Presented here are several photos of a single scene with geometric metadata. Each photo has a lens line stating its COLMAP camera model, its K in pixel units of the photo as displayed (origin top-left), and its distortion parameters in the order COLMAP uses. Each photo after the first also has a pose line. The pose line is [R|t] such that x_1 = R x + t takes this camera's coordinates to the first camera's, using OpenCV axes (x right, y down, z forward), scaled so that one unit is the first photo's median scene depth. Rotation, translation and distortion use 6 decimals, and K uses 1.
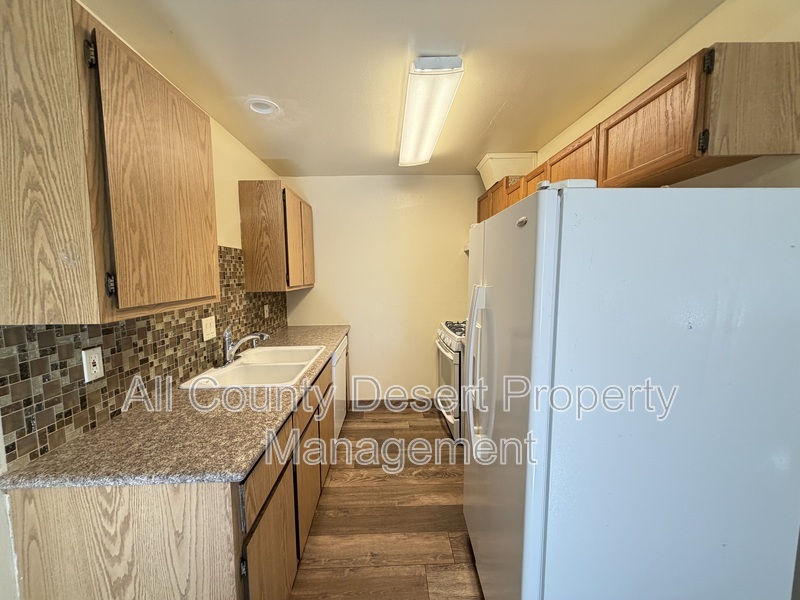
lens RADIAL K [[317.1, 0, 398.3], [0, 317.1, 299.5], [0, 0, 1]] dist [-0.001041, 0.000401]
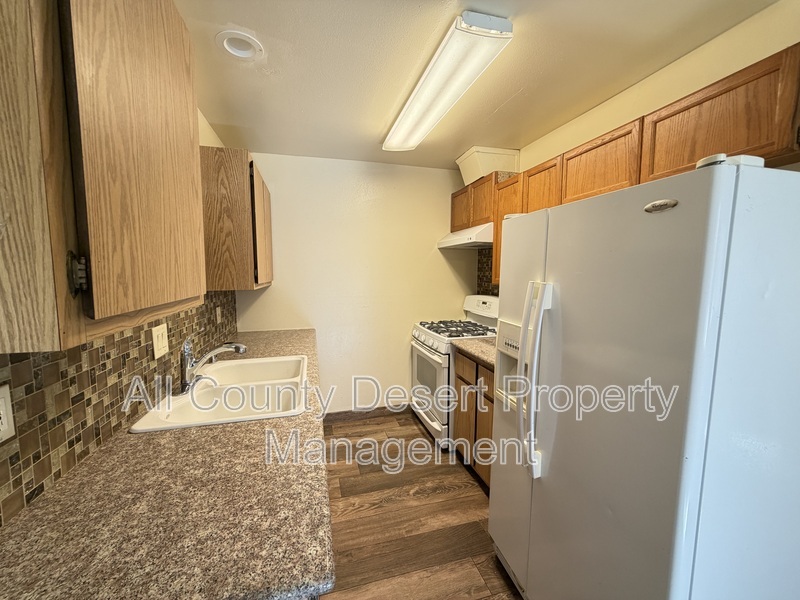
lens RADIAL K [[317.1, 0, 398.3], [0, 317.1, 299.5], [0, 0, 1]] dist [-0.001041, 0.000401]
pose [[0.971747, -0.007954, 0.235891, -0.279299], [0.007510, 0.999968, 0.002783, -0.001419], [-0.235906, -0.000933, 0.971775, 0.198332]]
